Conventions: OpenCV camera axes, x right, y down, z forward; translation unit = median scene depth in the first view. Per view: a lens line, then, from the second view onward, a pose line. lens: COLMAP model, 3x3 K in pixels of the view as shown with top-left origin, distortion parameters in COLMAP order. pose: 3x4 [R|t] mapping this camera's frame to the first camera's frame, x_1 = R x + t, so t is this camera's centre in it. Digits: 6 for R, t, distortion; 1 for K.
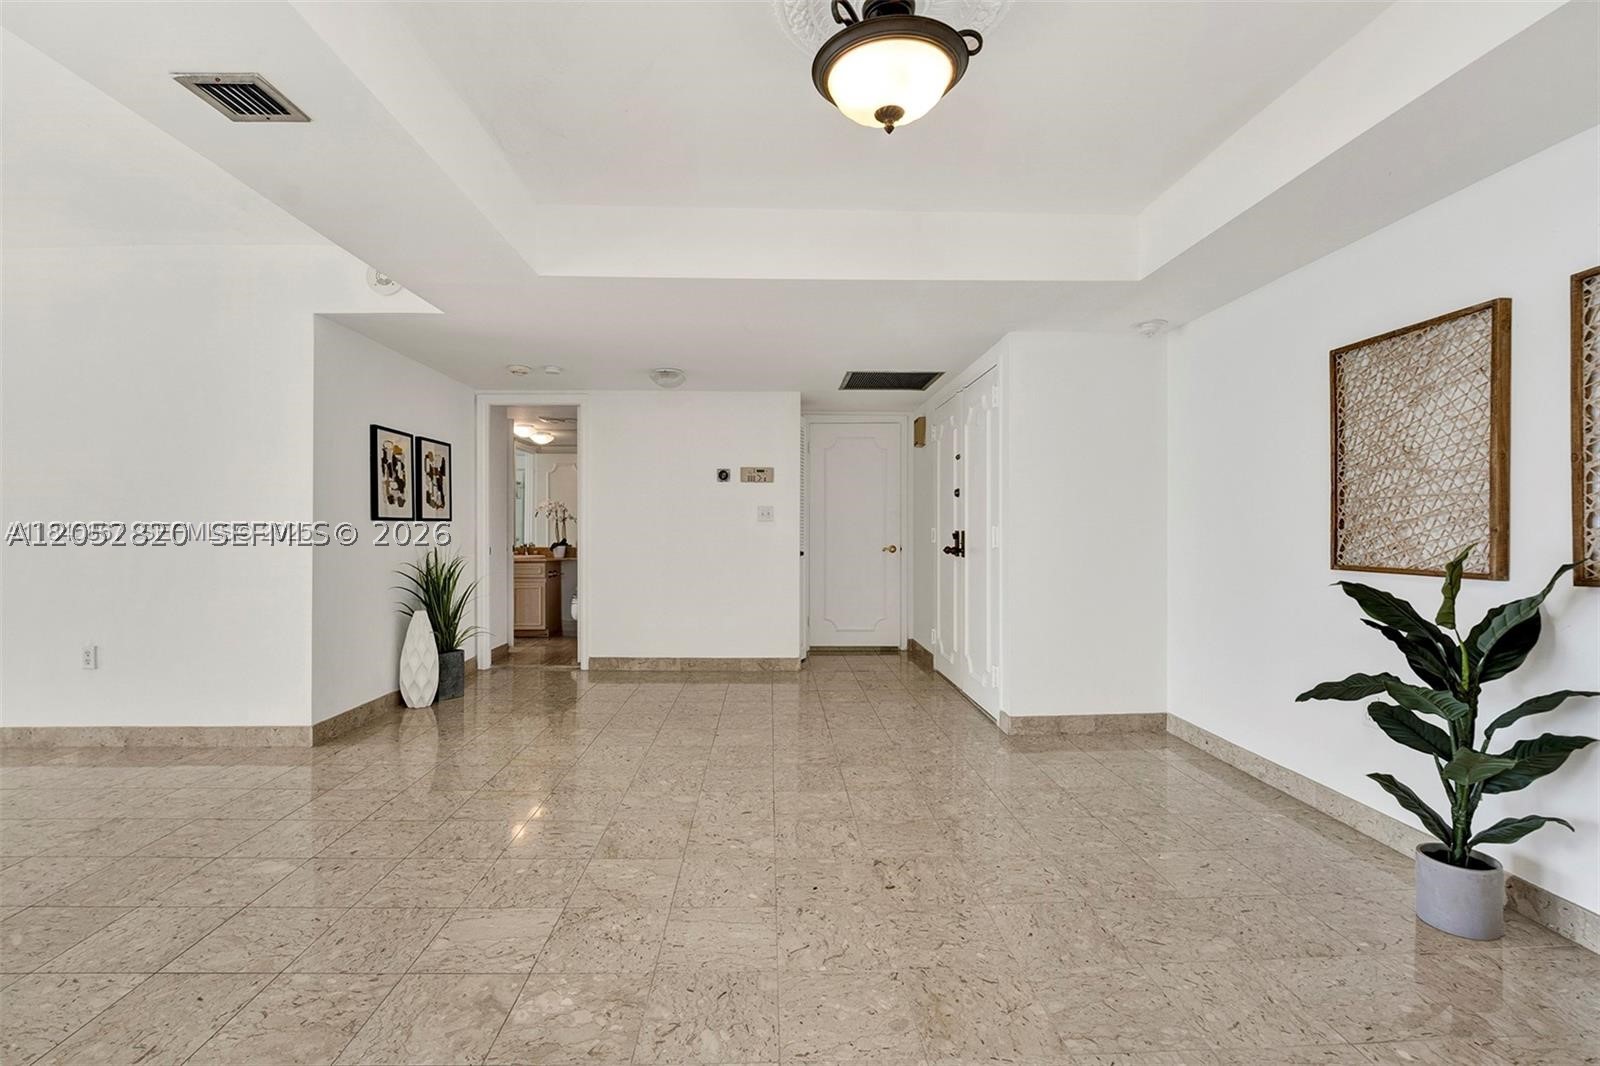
lens RADIAL K [[749.8, 0, 776.4], [0, 749.8, 535.2], [0, 0, 1]] dist [0.000776, 0.000202]
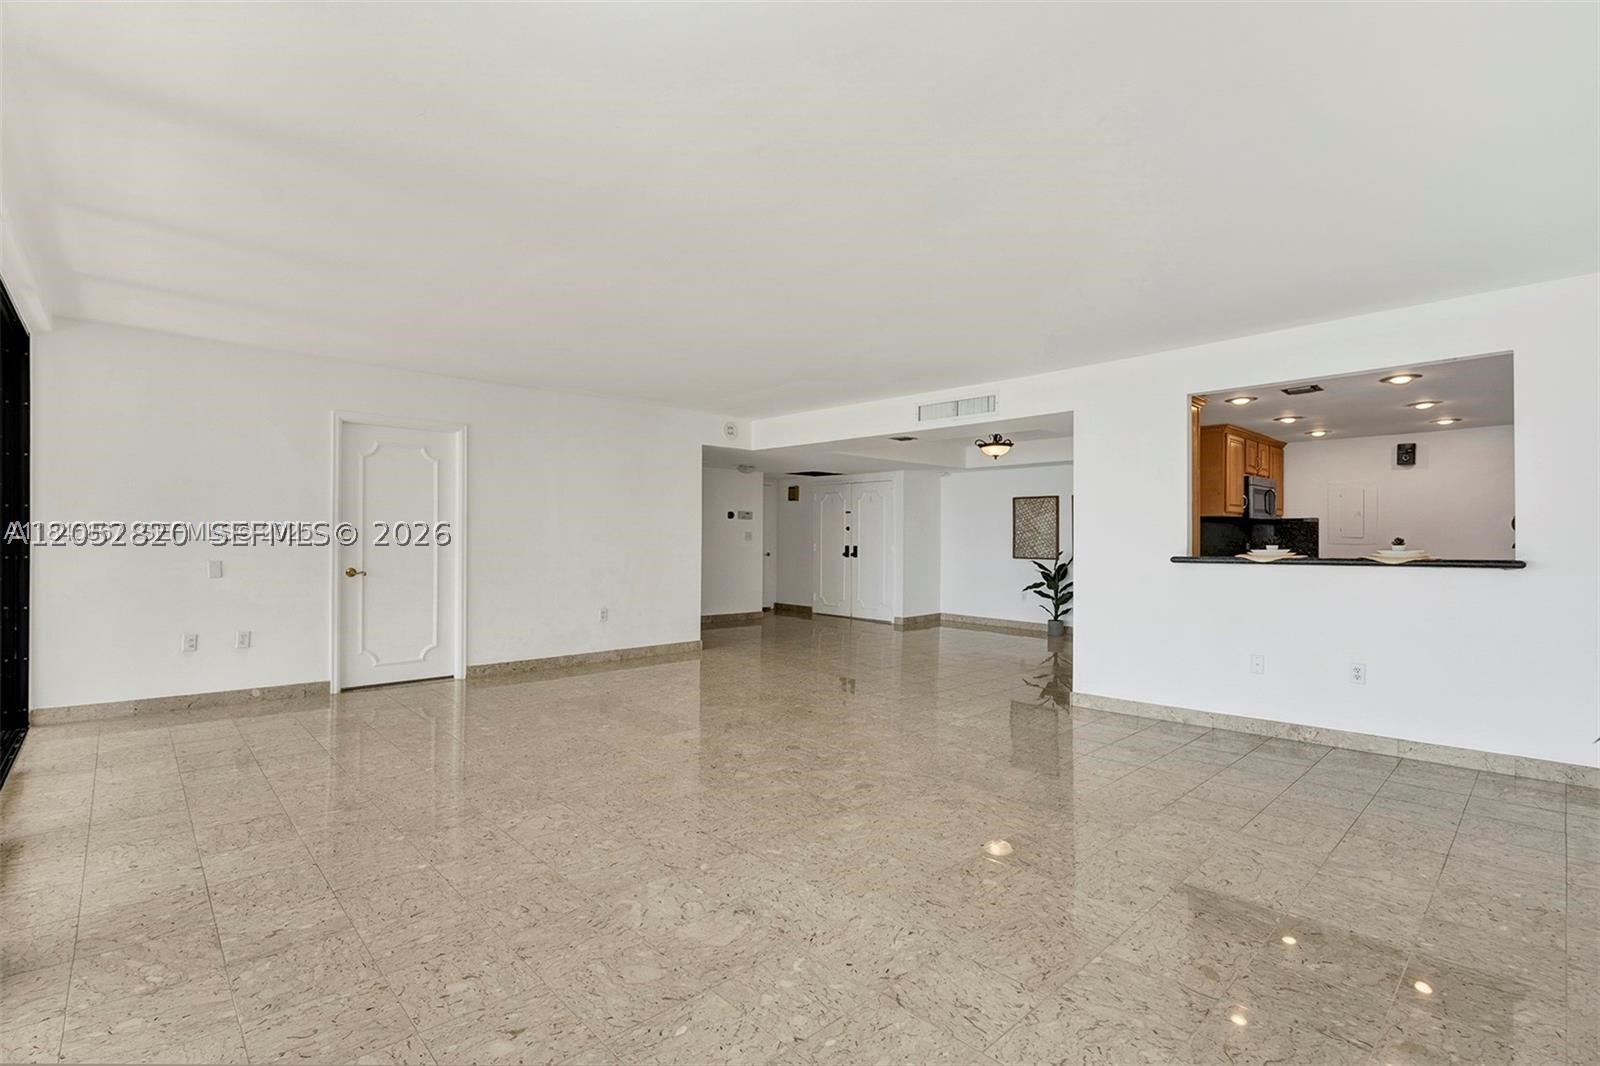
lens RADIAL K [[696.5, 0, 800.0], [0, 696.5, 533.0], [0, 0, 1]] dist [-0.026755, 0.008326]
pose [[0.762255, 0.010388, 0.647193, -1.676515], [-0.004025, 0.999928, -0.011309, -0.026580], [-0.647264, 0.006015, 0.762242, -0.671376]]
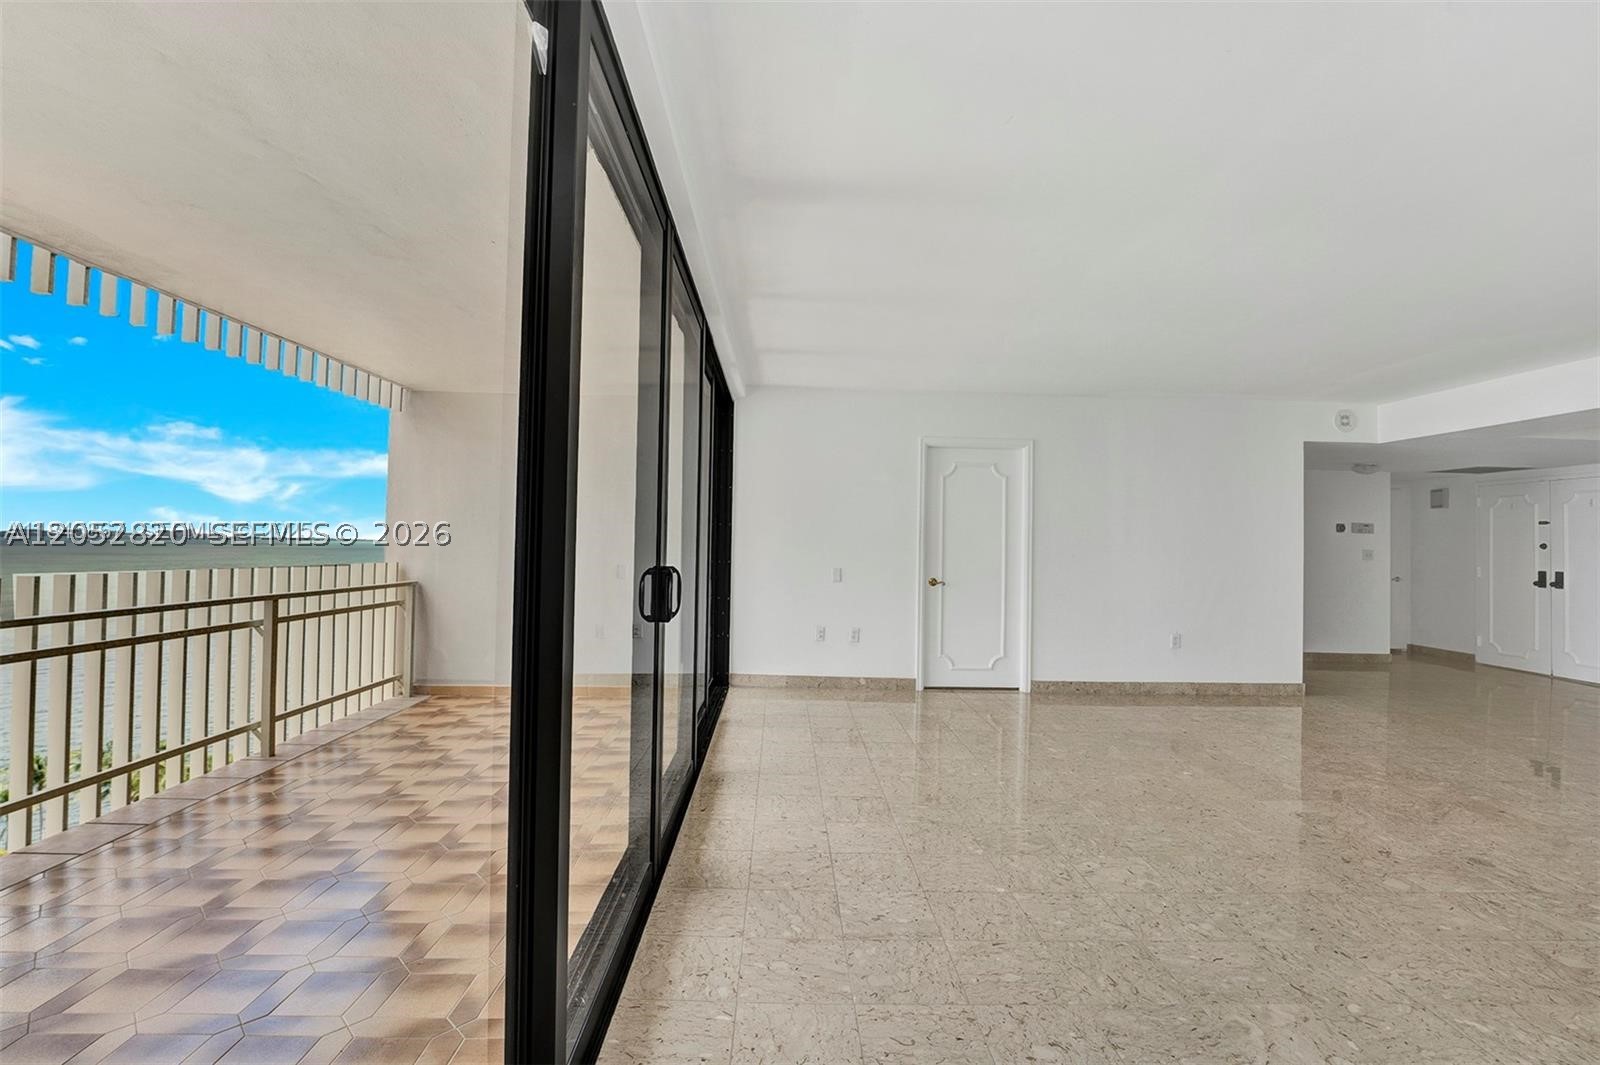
lens RADIAL K [[717.7, 0, 854.9], [0, 717.7, 529.7], [0, 0, 1]] dist [0.000713, -0.000034]
pose [[0.999447, 0.021830, 0.025077, -1.682574], [-0.021134, 0.999393, -0.027677, -0.027404], [-0.025666, 0.027132, 0.999302, -0.607676]]
